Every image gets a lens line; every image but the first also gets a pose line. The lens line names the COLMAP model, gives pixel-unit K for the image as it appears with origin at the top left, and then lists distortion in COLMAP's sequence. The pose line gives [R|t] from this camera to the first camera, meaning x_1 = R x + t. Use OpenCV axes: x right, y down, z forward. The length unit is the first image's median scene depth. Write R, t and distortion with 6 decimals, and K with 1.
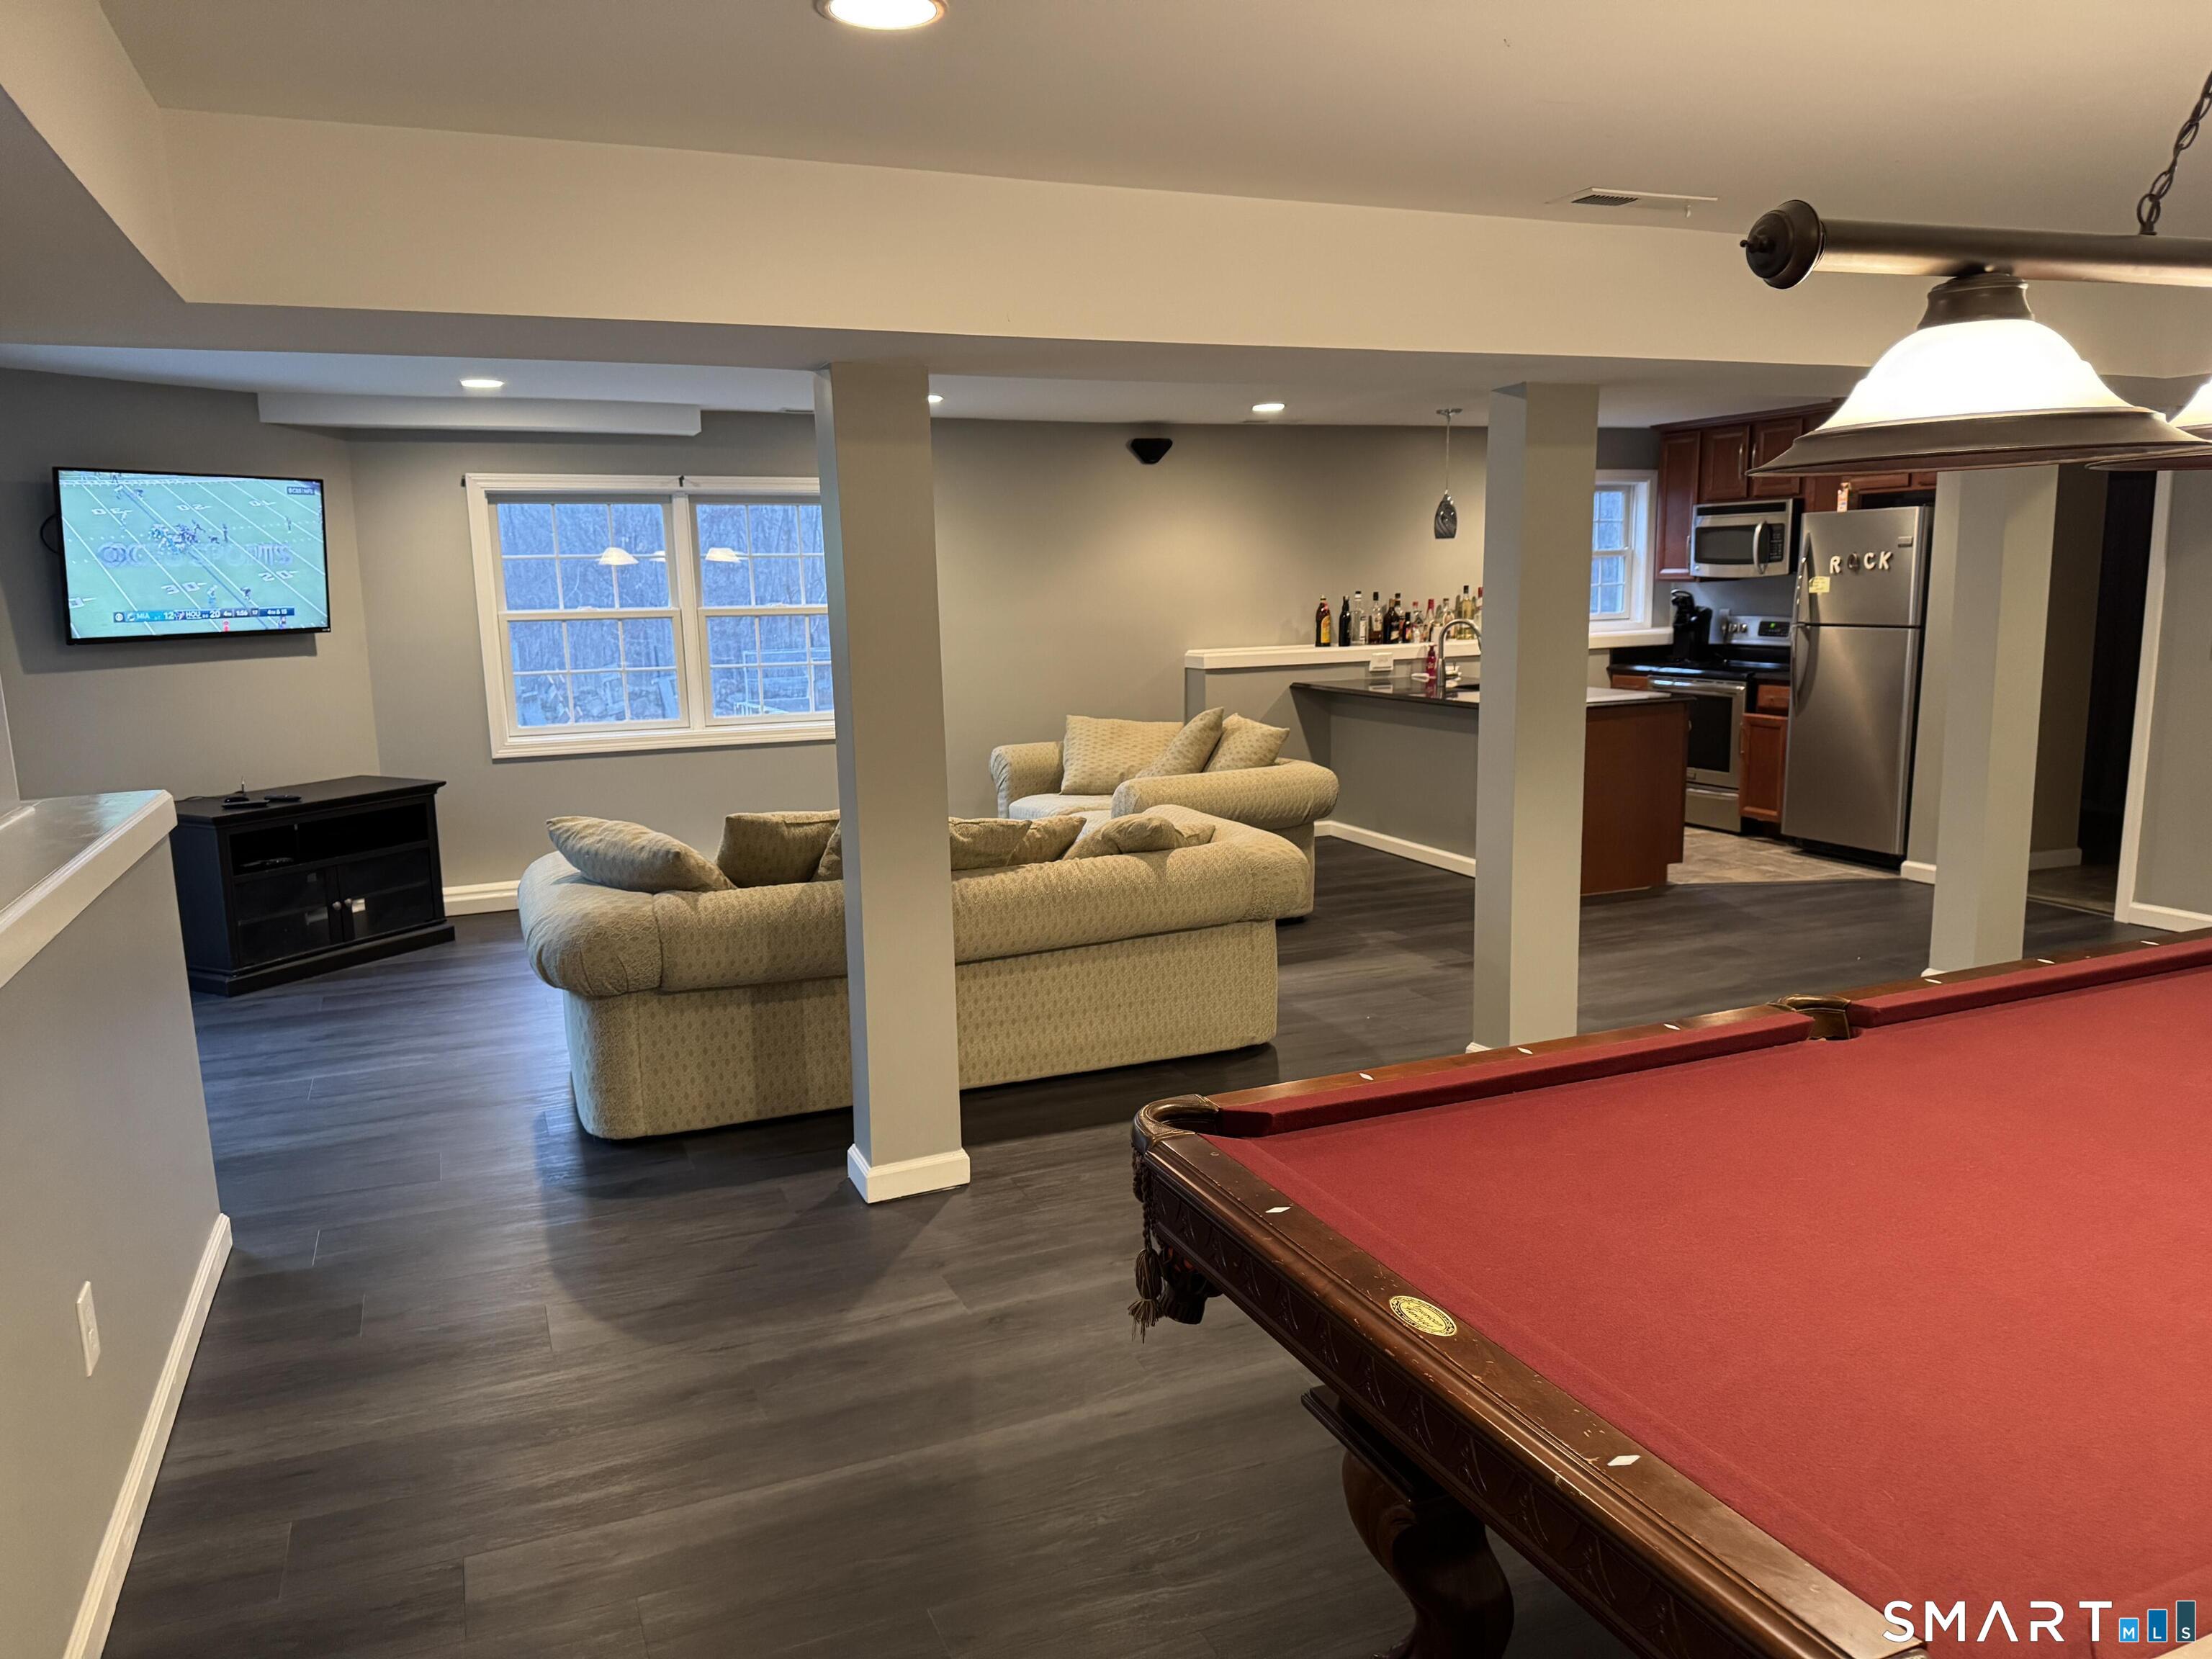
lens RADIAL K [[1559.9, 0, 1098.4], [0, 1559.9, 841.0], [0, 0, 1]] dist [0.133152, -0.199449]
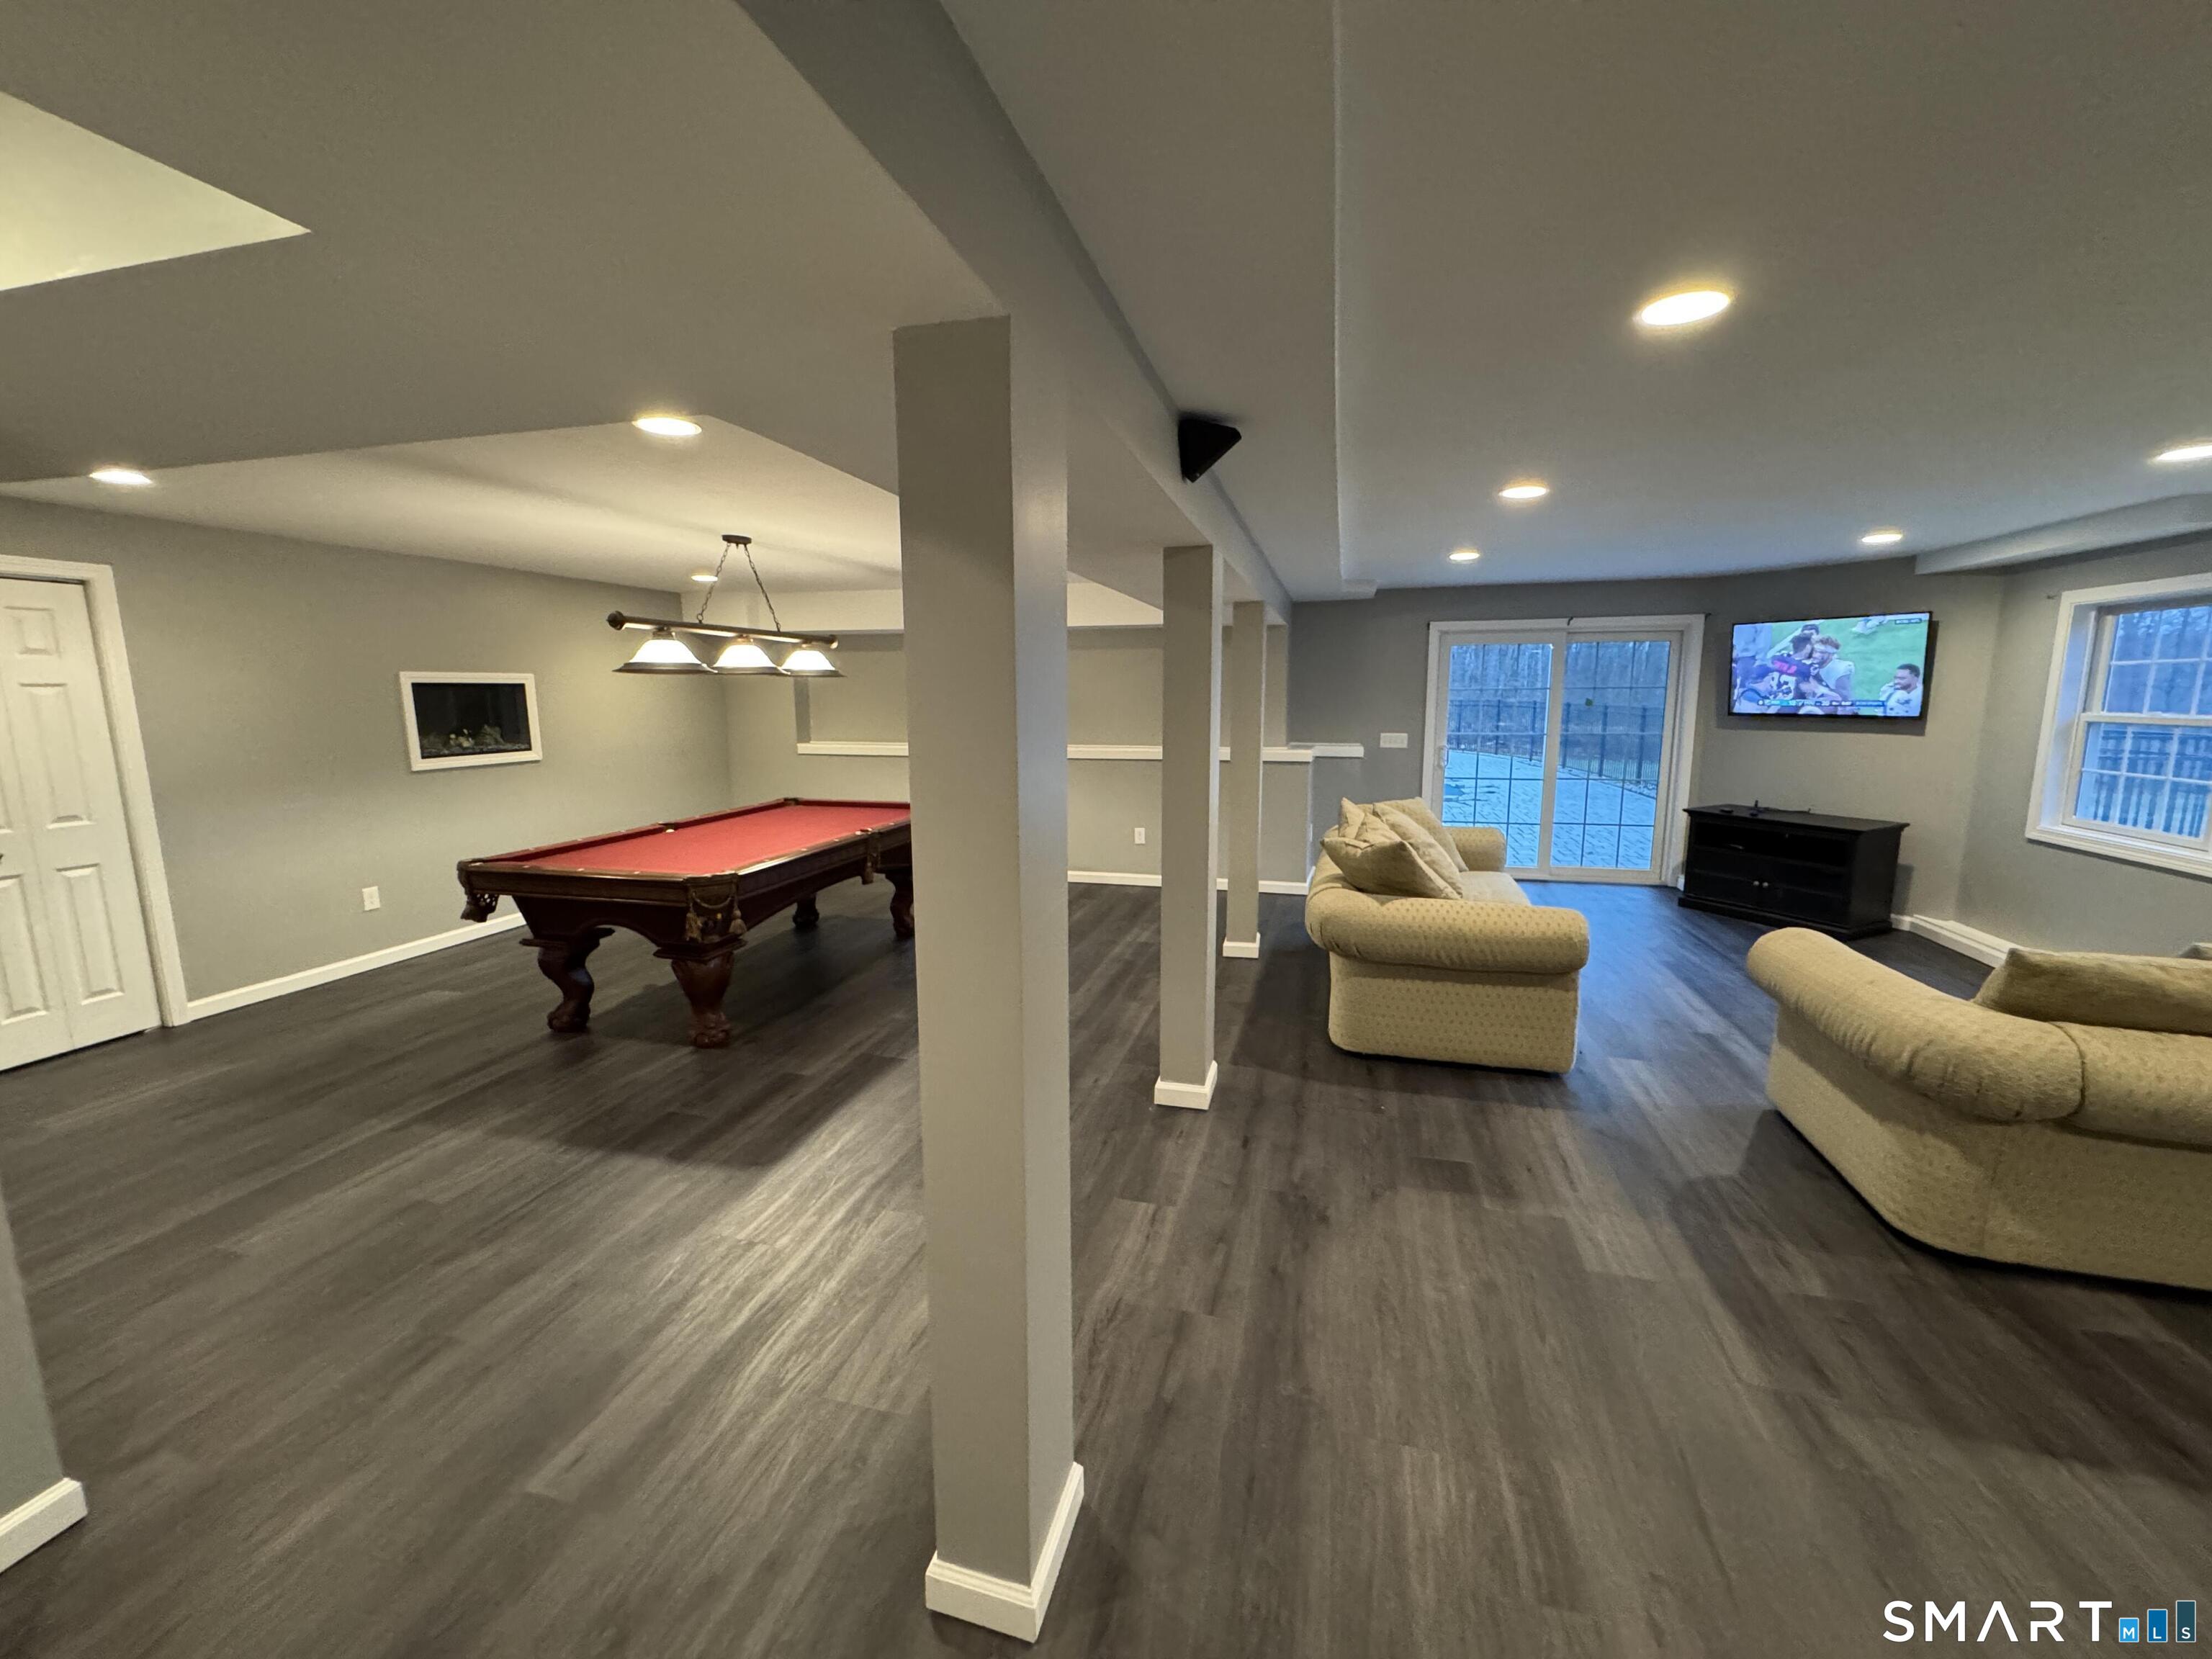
lens RADIAL K [[879.2, 0, 1106.0], [0, 879.2, 829.5], [0, 0, 1]] dist [-0.002006, -0.000297]
pose [[-0.616130, 0.147336, -0.773741, 0.765067], [-0.116311, 0.954560, 0.274385, -0.222751], [0.779009, 0.259052, -0.570996, 1.202854]]
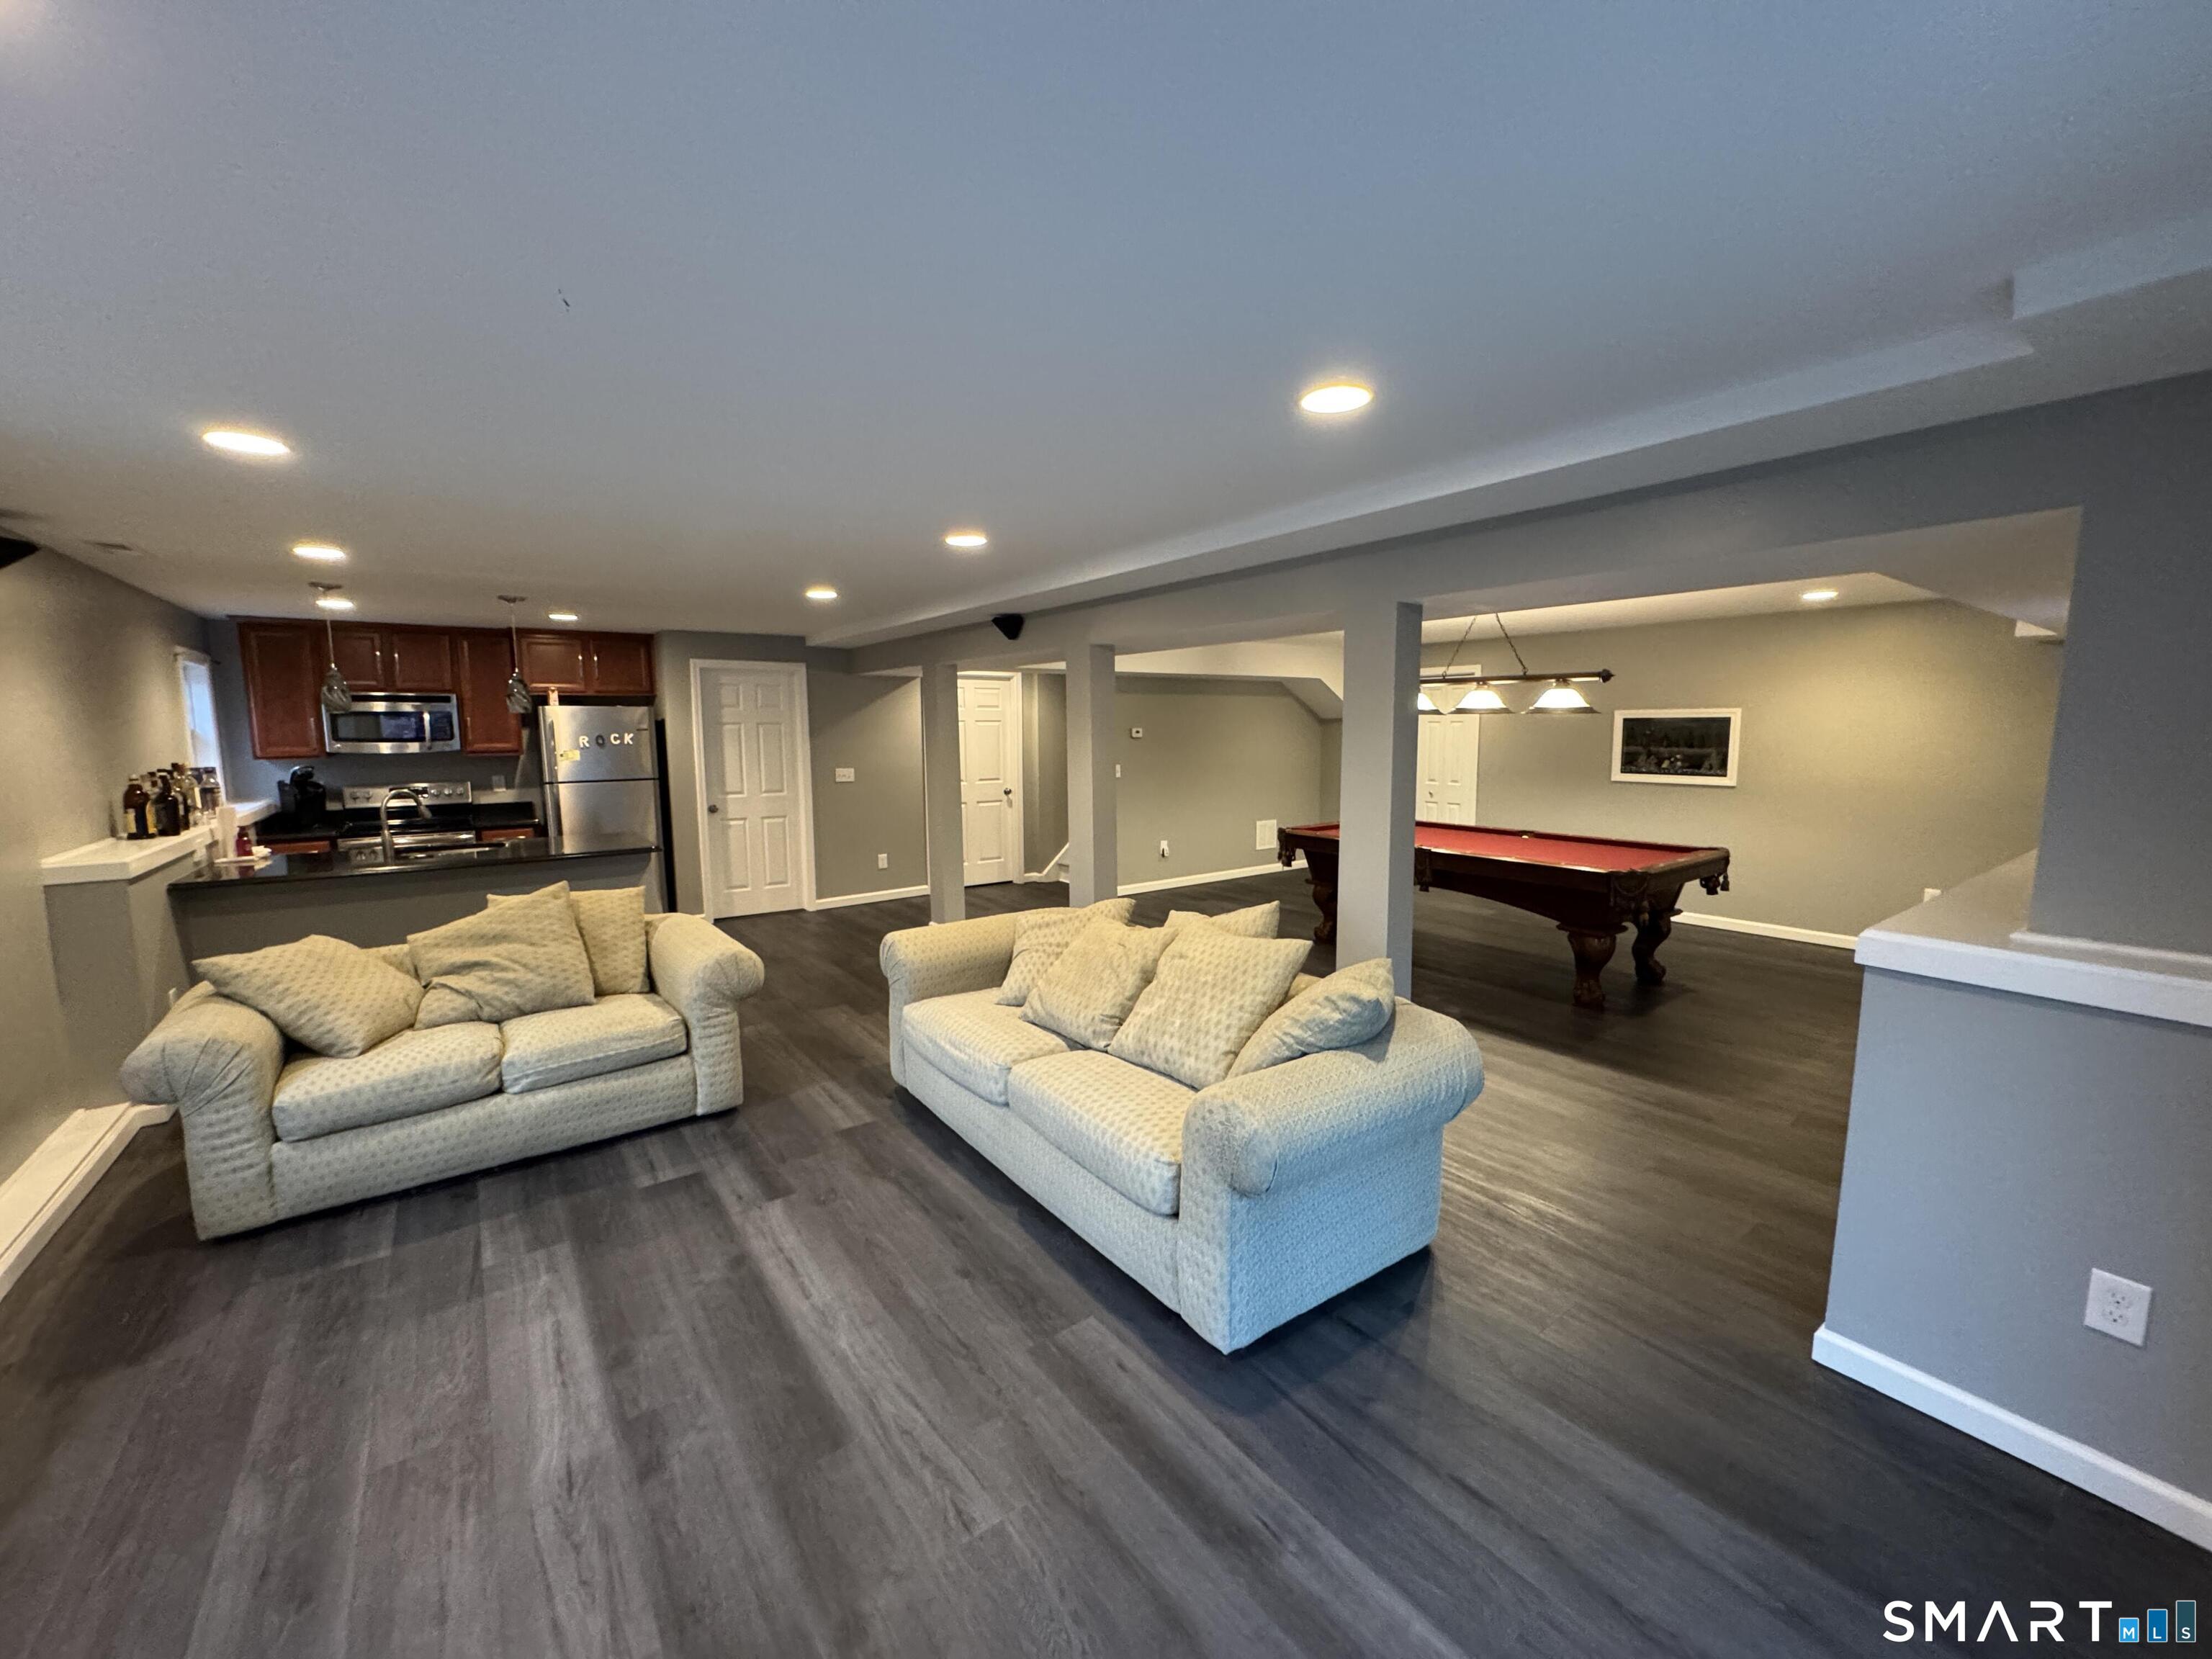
lens RADIAL K [[879.2, 0, 1106.0], [0, 879.2, 829.5], [0, 0, 1]] dist [-0.002006, -0.000297]
pose [[-0.233421, -0.090570, 0.968149, -0.694371], [0.176861, 0.975091, 0.133860, -0.176372], [-0.956156, 0.202473, -0.211588, 1.086854]]
